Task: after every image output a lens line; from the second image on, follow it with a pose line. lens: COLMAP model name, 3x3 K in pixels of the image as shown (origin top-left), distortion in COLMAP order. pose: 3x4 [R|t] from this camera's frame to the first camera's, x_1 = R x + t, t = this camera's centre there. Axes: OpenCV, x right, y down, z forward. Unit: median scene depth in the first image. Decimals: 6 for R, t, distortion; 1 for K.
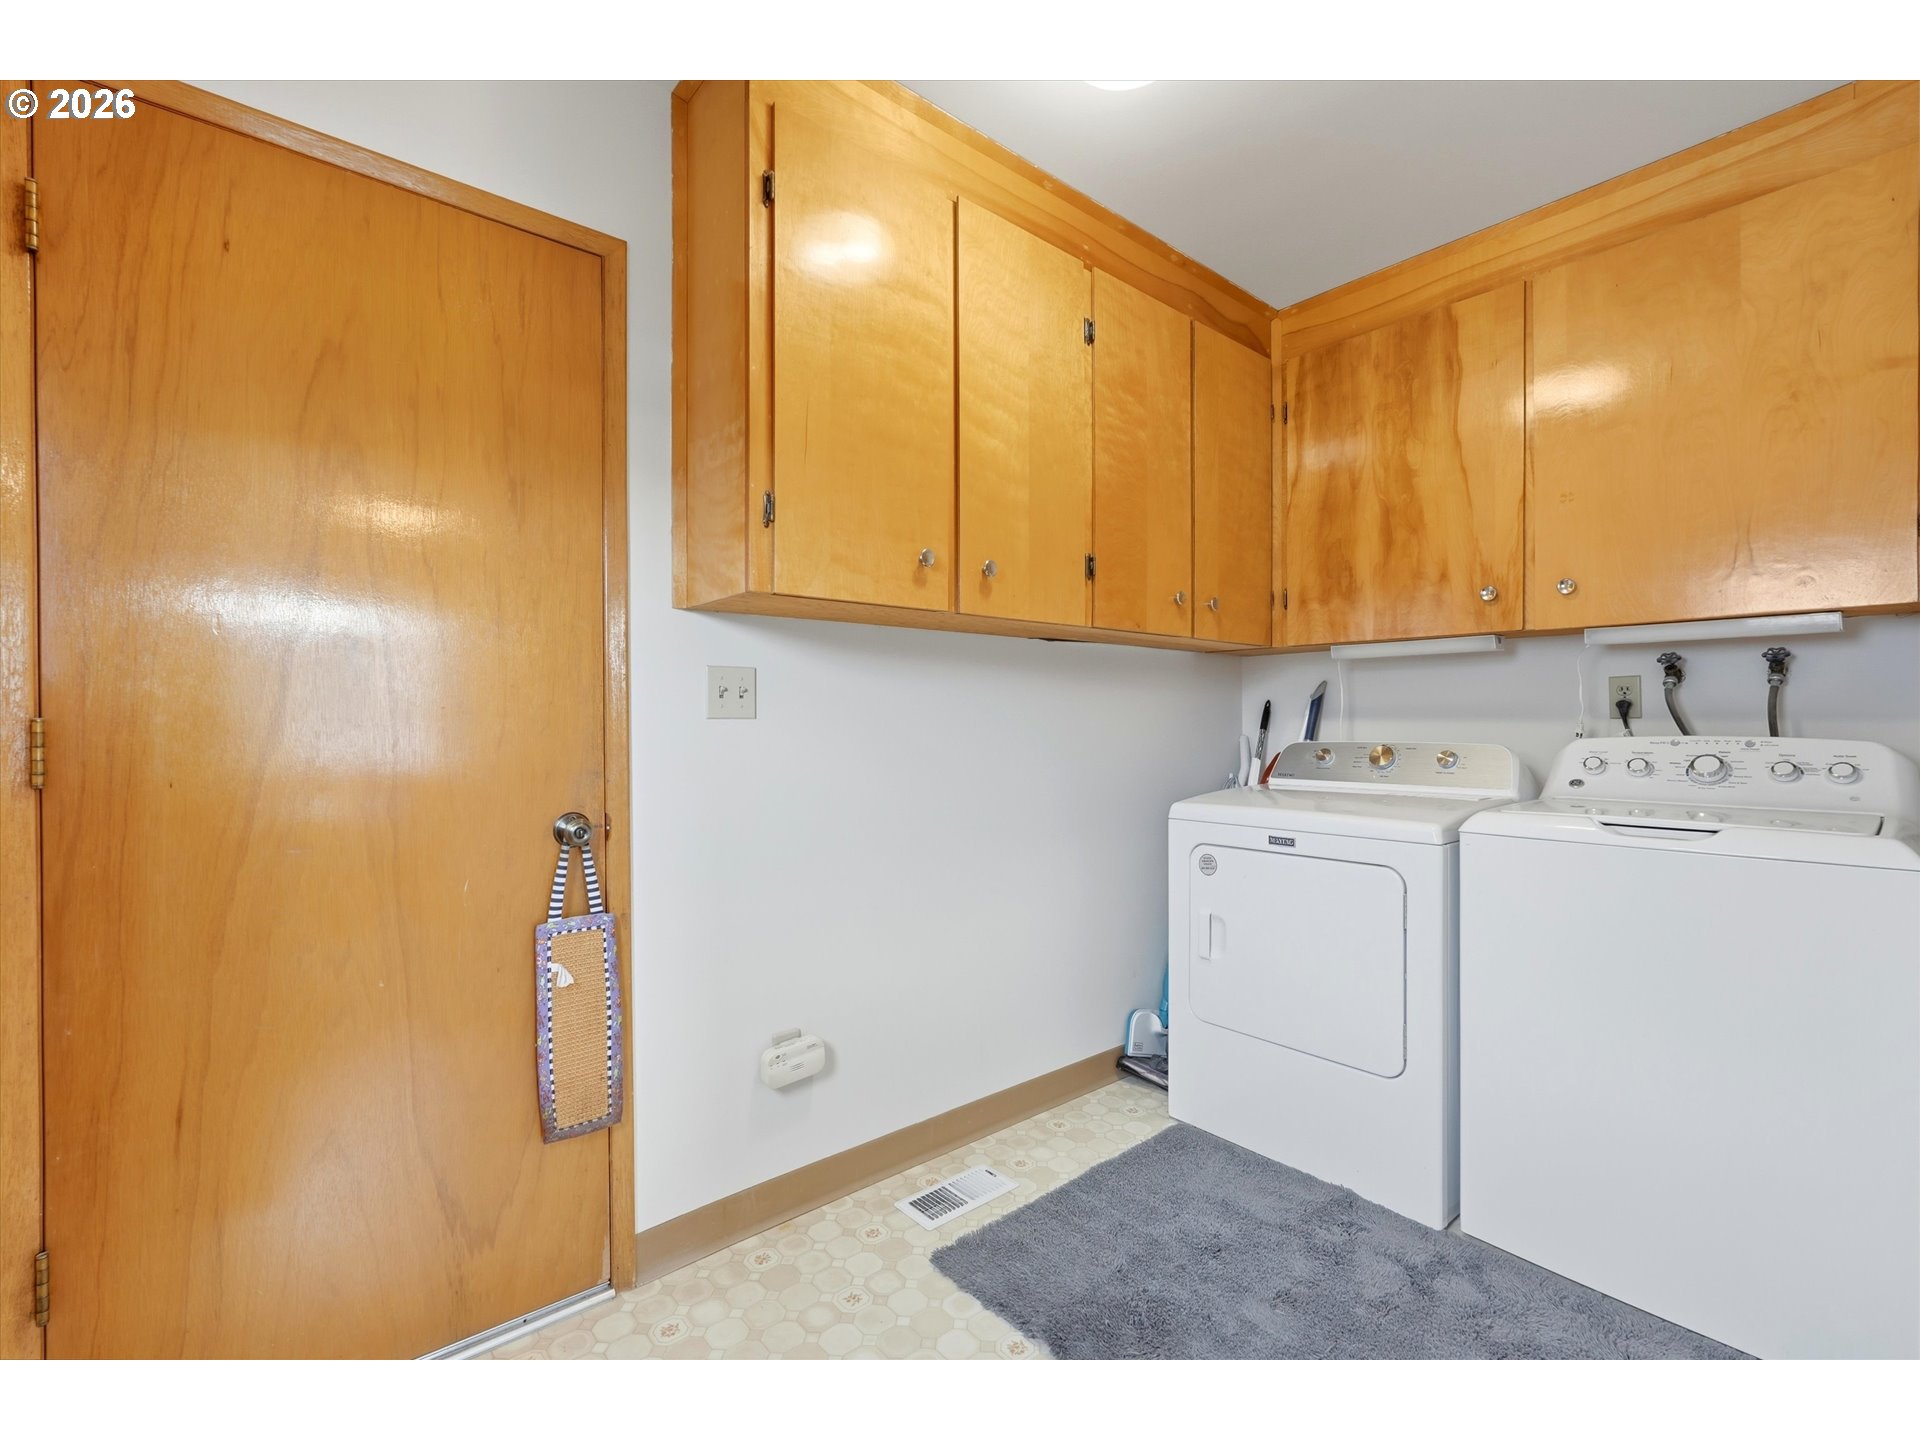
lens RADIAL K [[847.6, 0, 961.5], [0, 847.6, 716.9], [0, 0, 1]] dist [-0.005908, 0.001054]
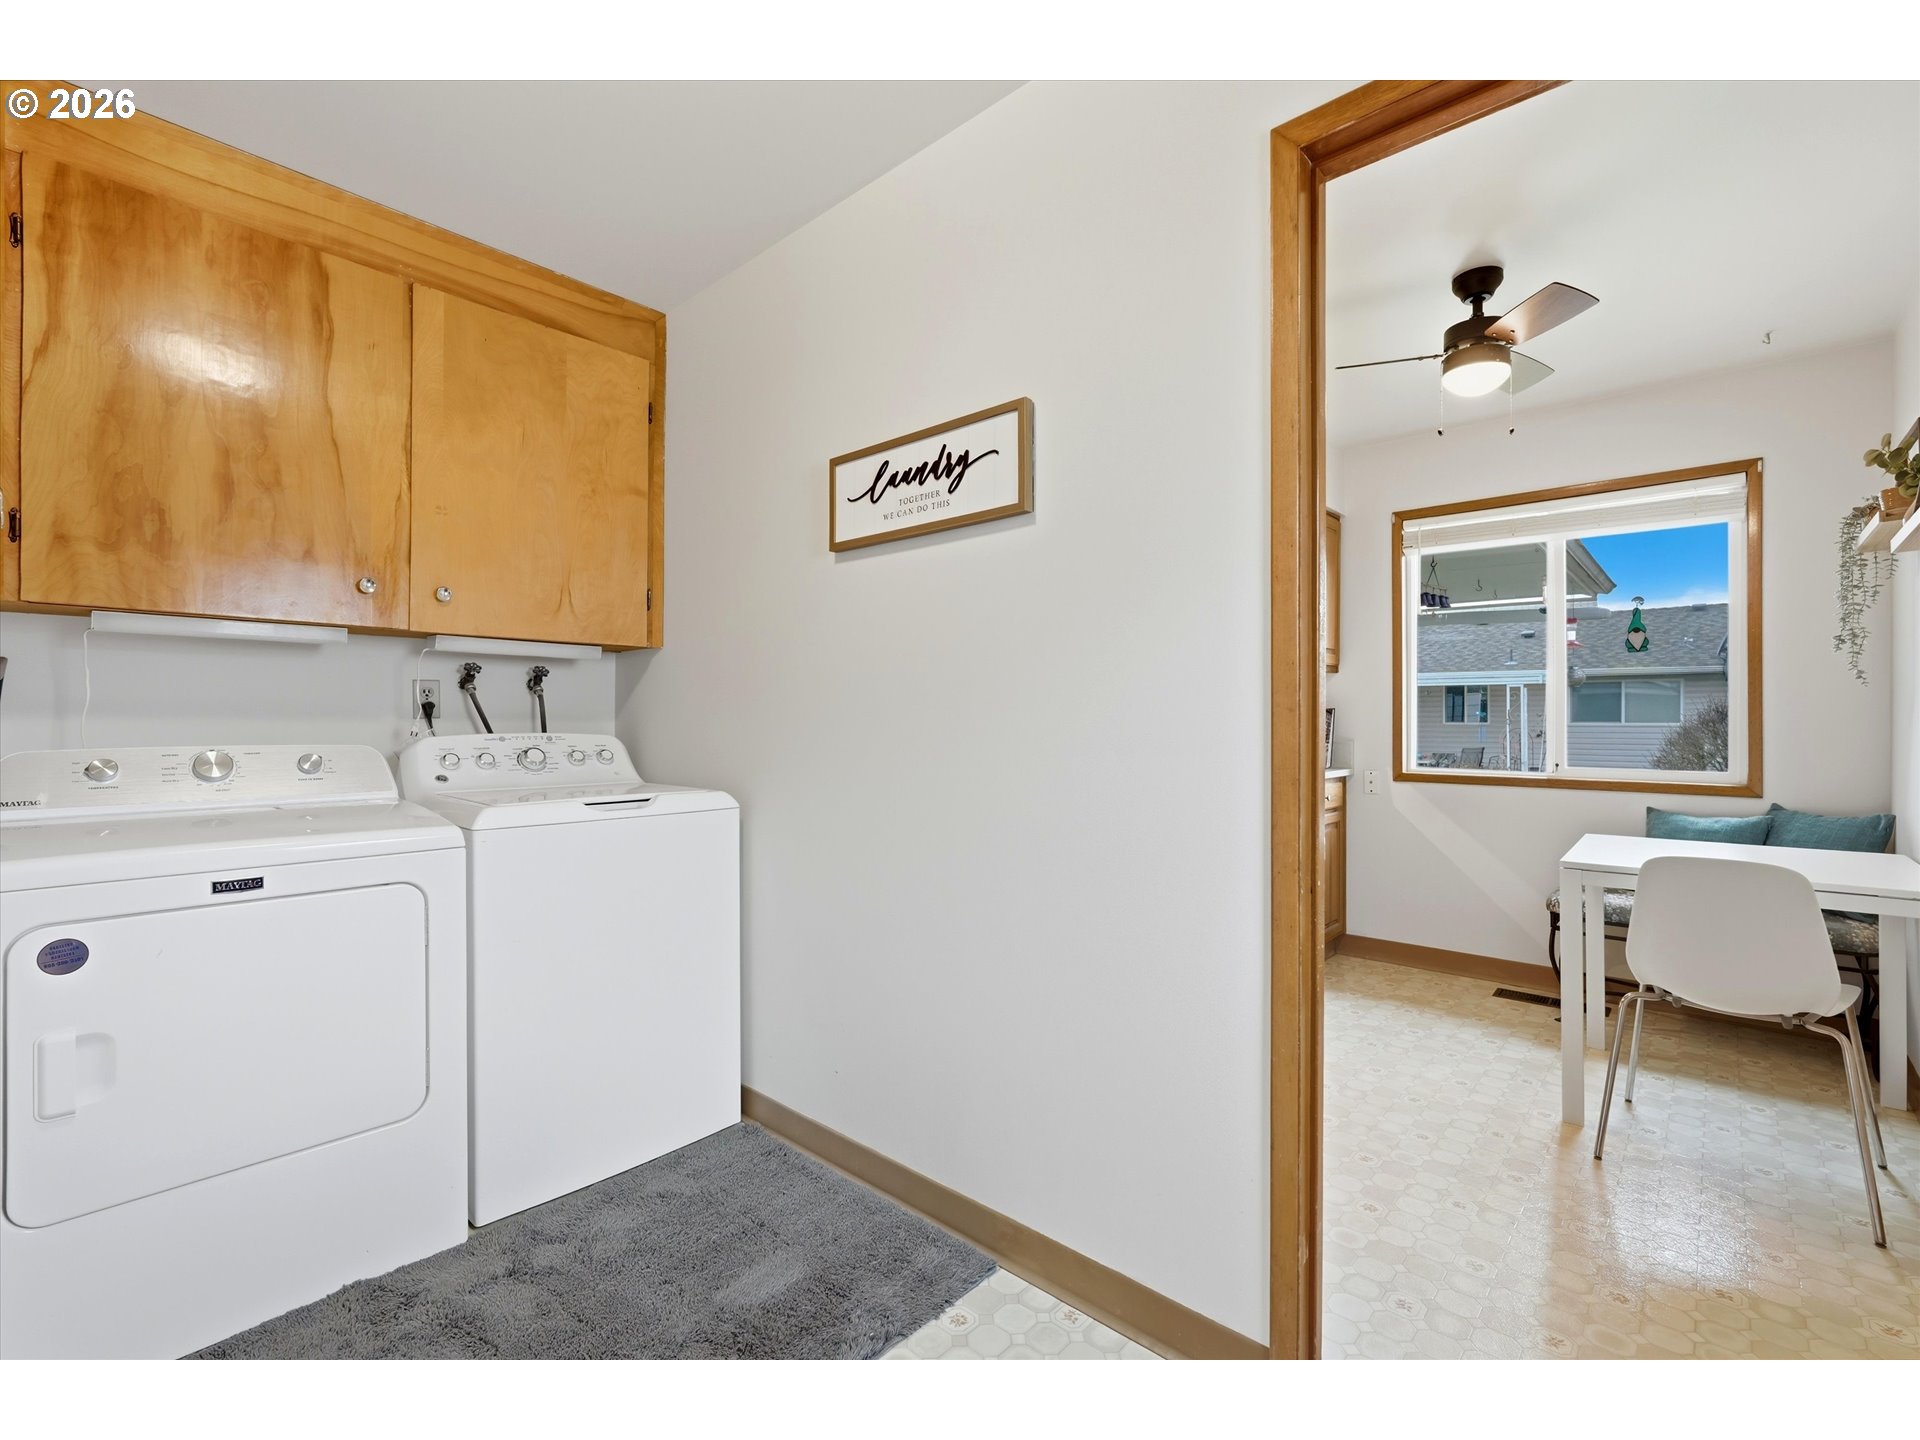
lens RADIAL K [[847.6, 0, 961.5], [0, 847.6, 716.9], [0, 0, 1]] dist [-0.005908, 0.001054]
pose [[-0.134863, 0.009842, 0.990815, -0.387858], [-0.005907, 0.999925, -0.010737, 0.006832], [-0.990847, -0.007301, -0.134795, 0.452147]]
